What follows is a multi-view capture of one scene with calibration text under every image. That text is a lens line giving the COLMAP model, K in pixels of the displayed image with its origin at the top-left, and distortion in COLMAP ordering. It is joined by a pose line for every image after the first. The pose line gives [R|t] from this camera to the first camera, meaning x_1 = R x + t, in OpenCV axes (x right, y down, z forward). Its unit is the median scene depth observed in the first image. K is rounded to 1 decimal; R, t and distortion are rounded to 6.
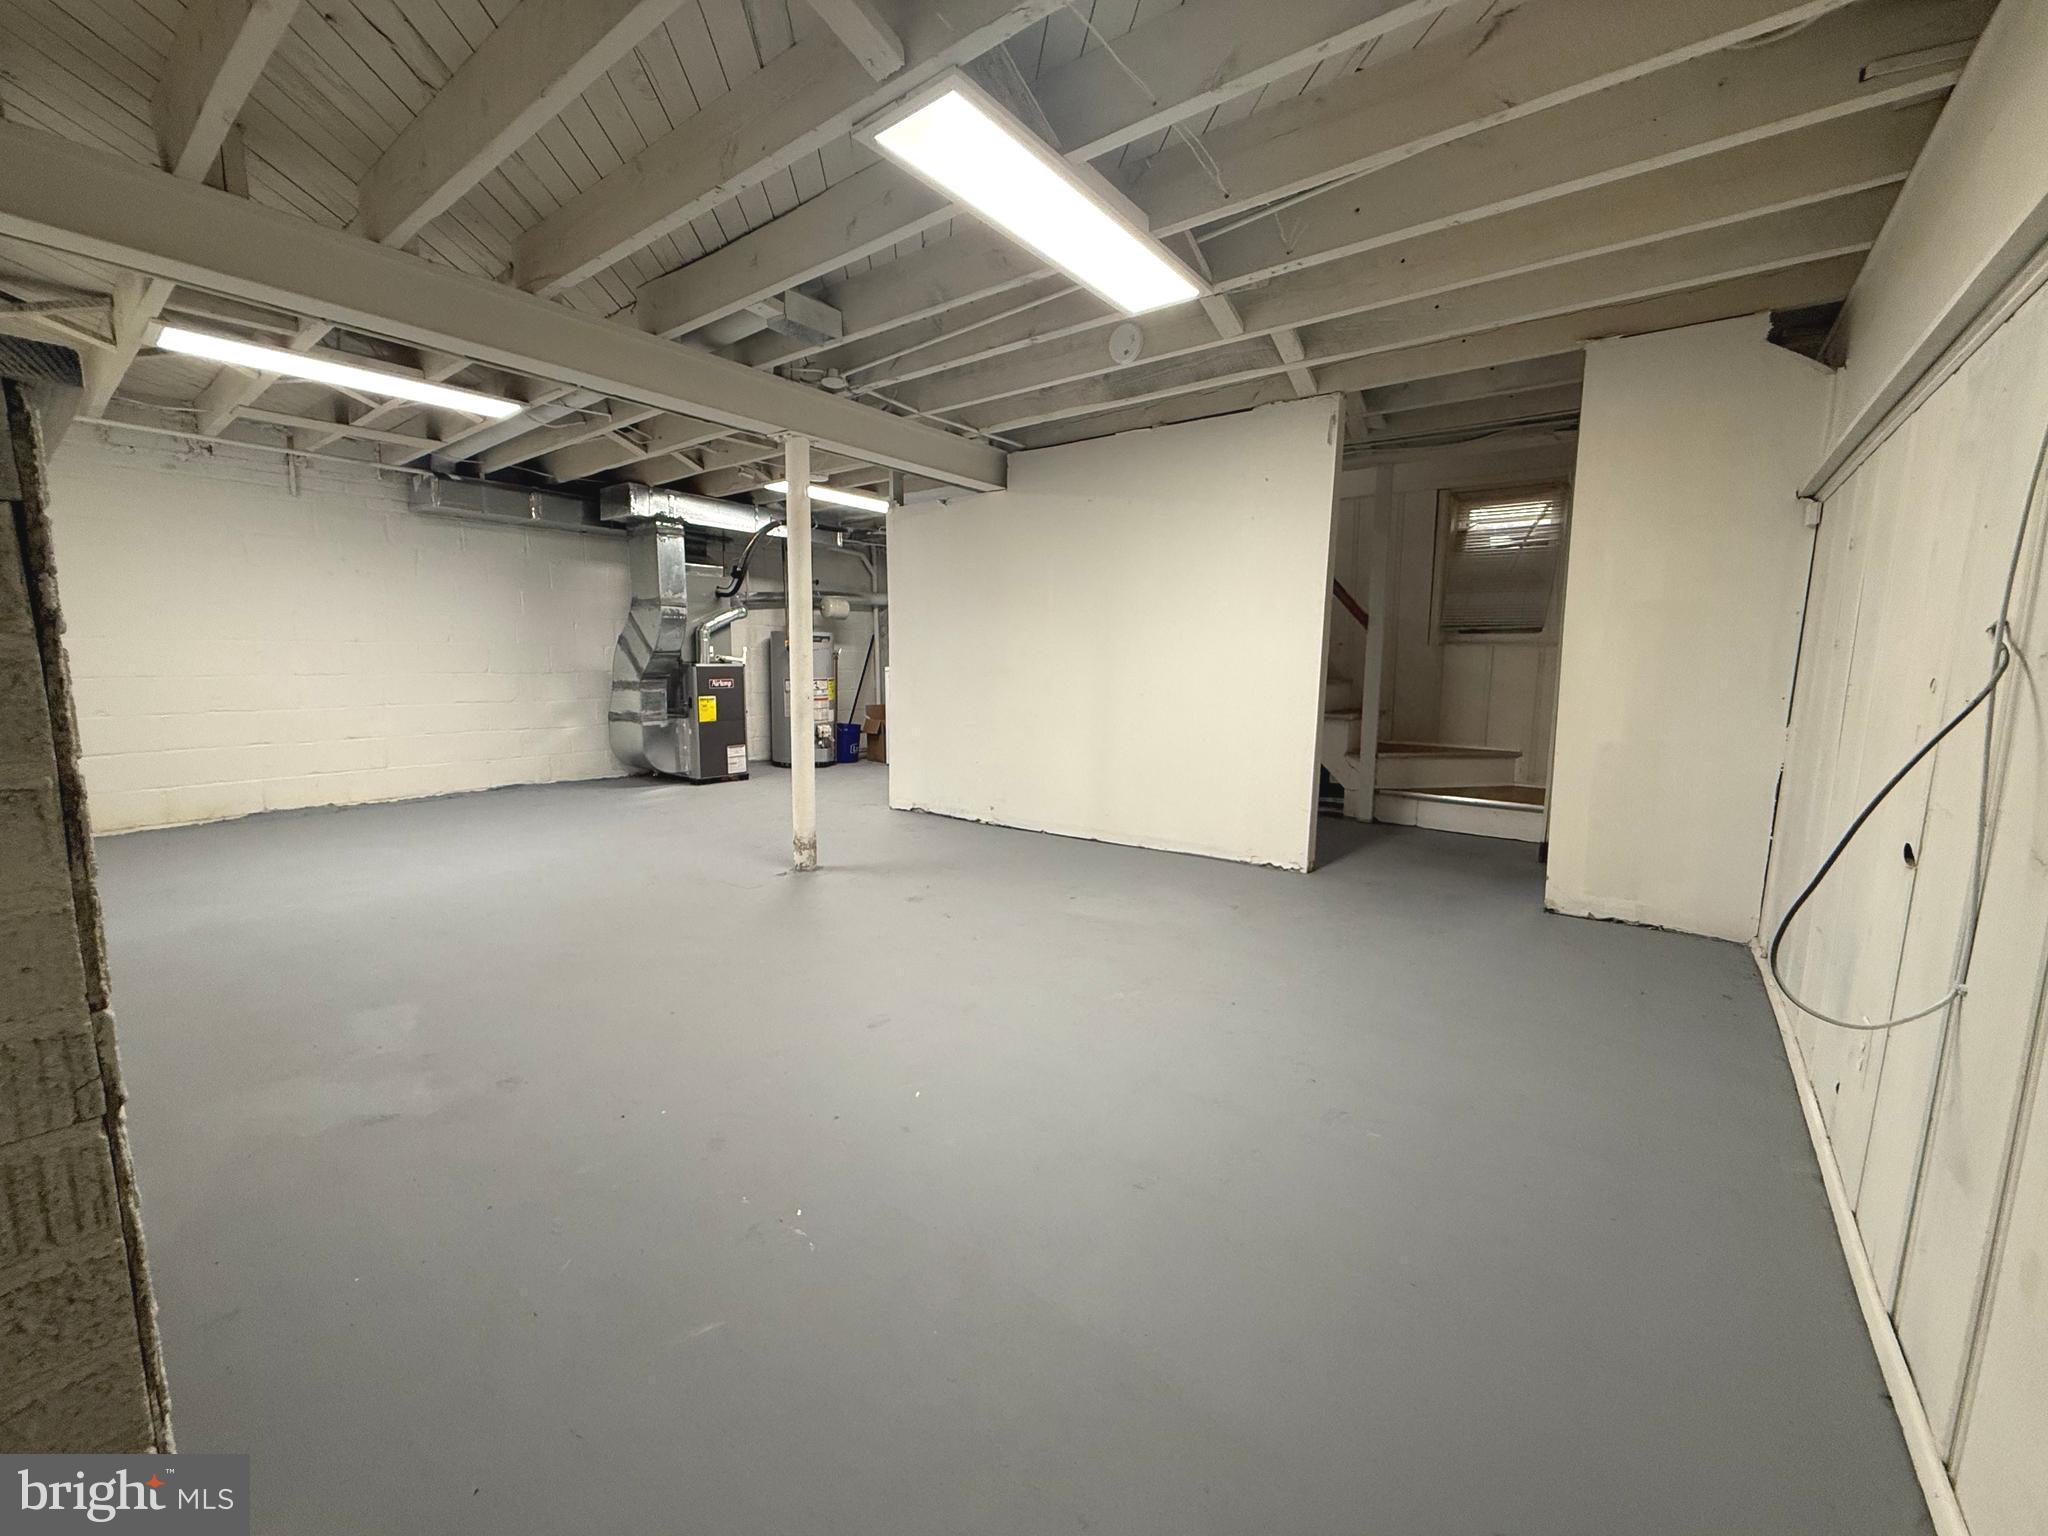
lens RADIAL K [[818.2, 0, 1018.8], [0, 818.2, 766.9], [0, 0, 1]] dist [0.002151, -0.000299]
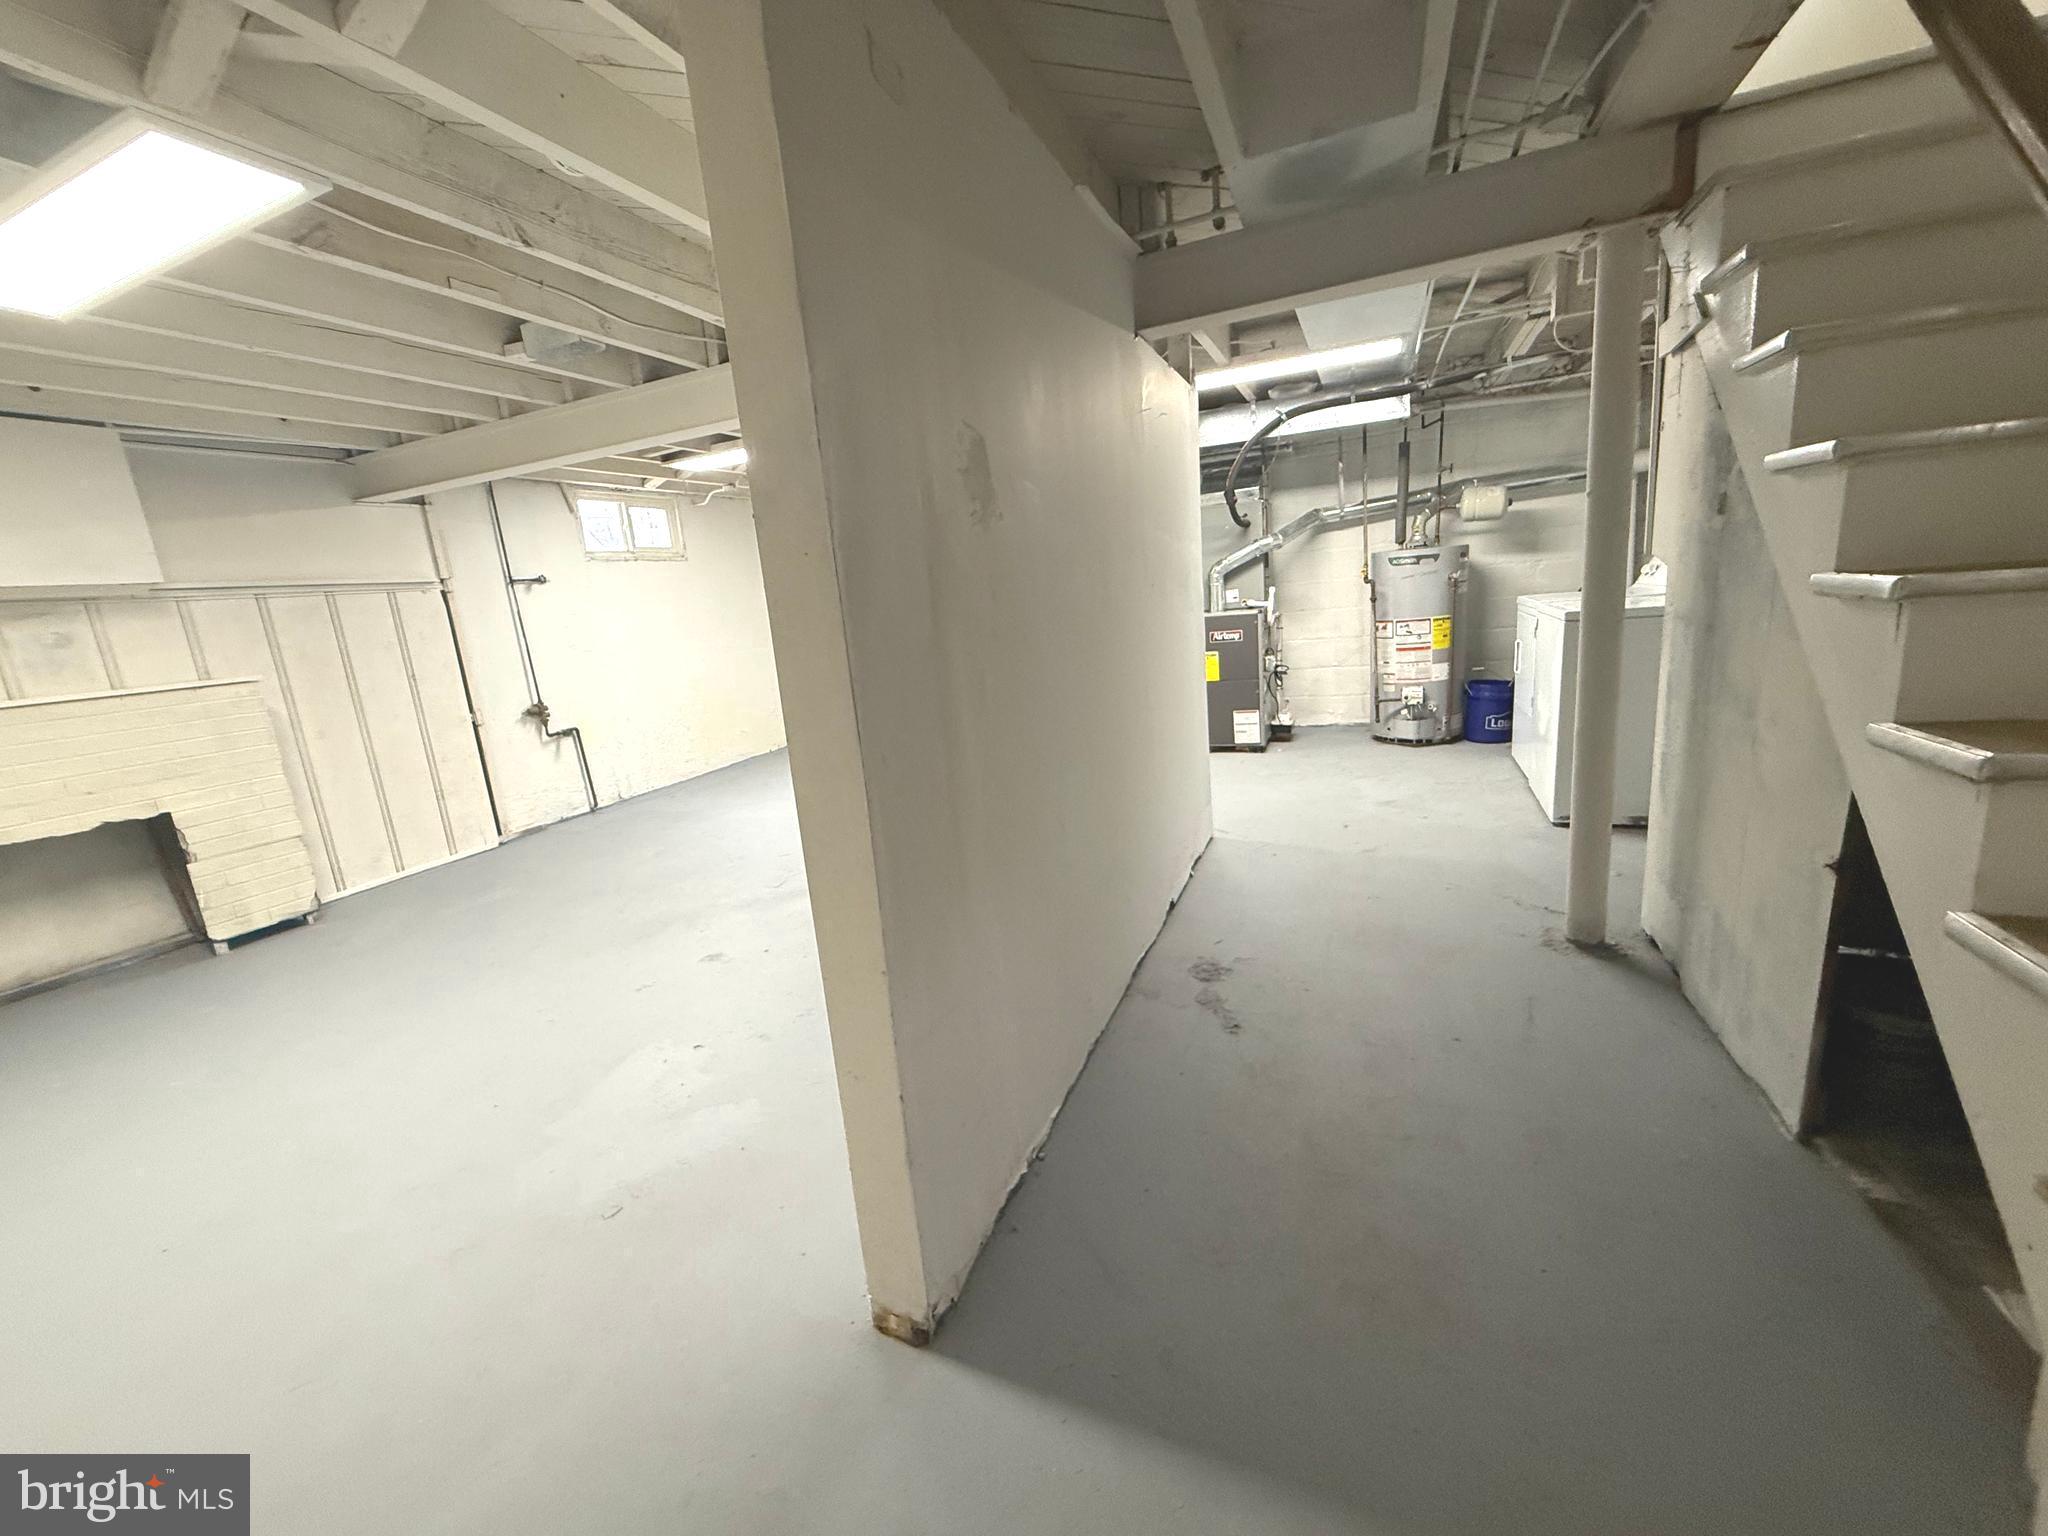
lens RADIAL K [[818.2, 0, 1019.1], [0, 818.2, 775.3], [0, 0, 1]] dist [0.002151, -0.000299]
pose [[0.253236, 0.180729, -0.950373, 0.398780], [-0.030444, 0.983397, 0.178897, -0.103625], [0.966925, -0.016370, 0.254534, 0.571143]]
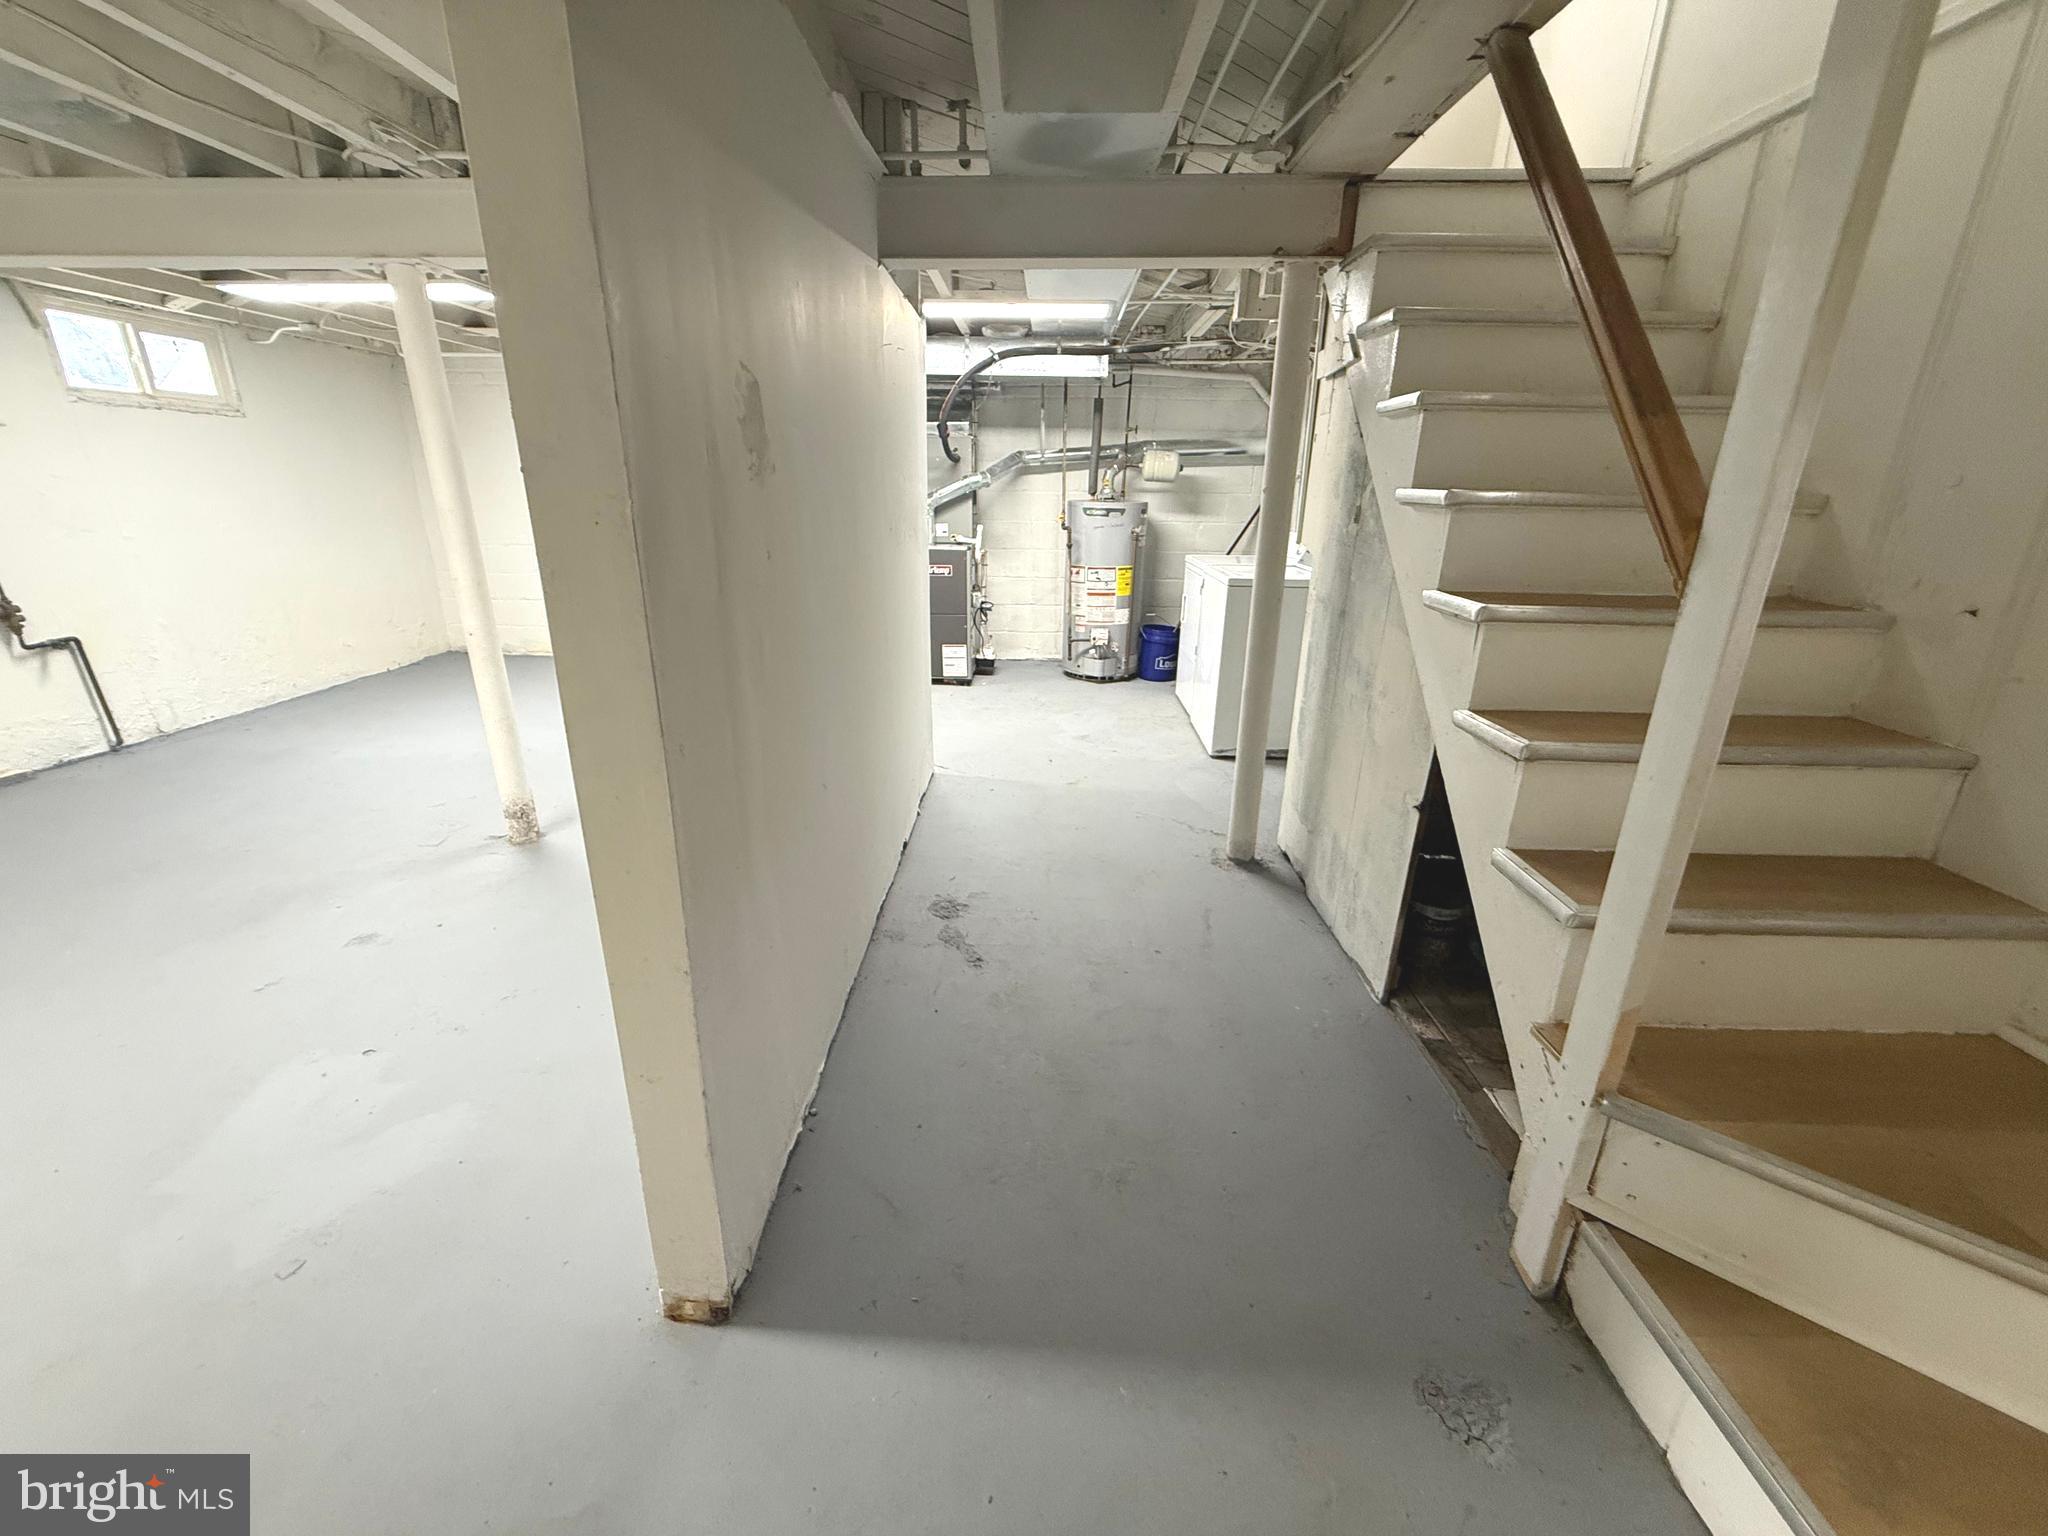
lens RADIAL K [[818.2, 0, 1018.6], [0, 818.2, 774.3], [0, 0, 1]] dist [0.002151, -0.000299]
pose [[0.587989, 0.266226, -0.763801, 0.387015], [-0.107792, 0.961651, 0.252207, -0.119697], [0.801654, -0.065963, 0.594137, 0.541533]]
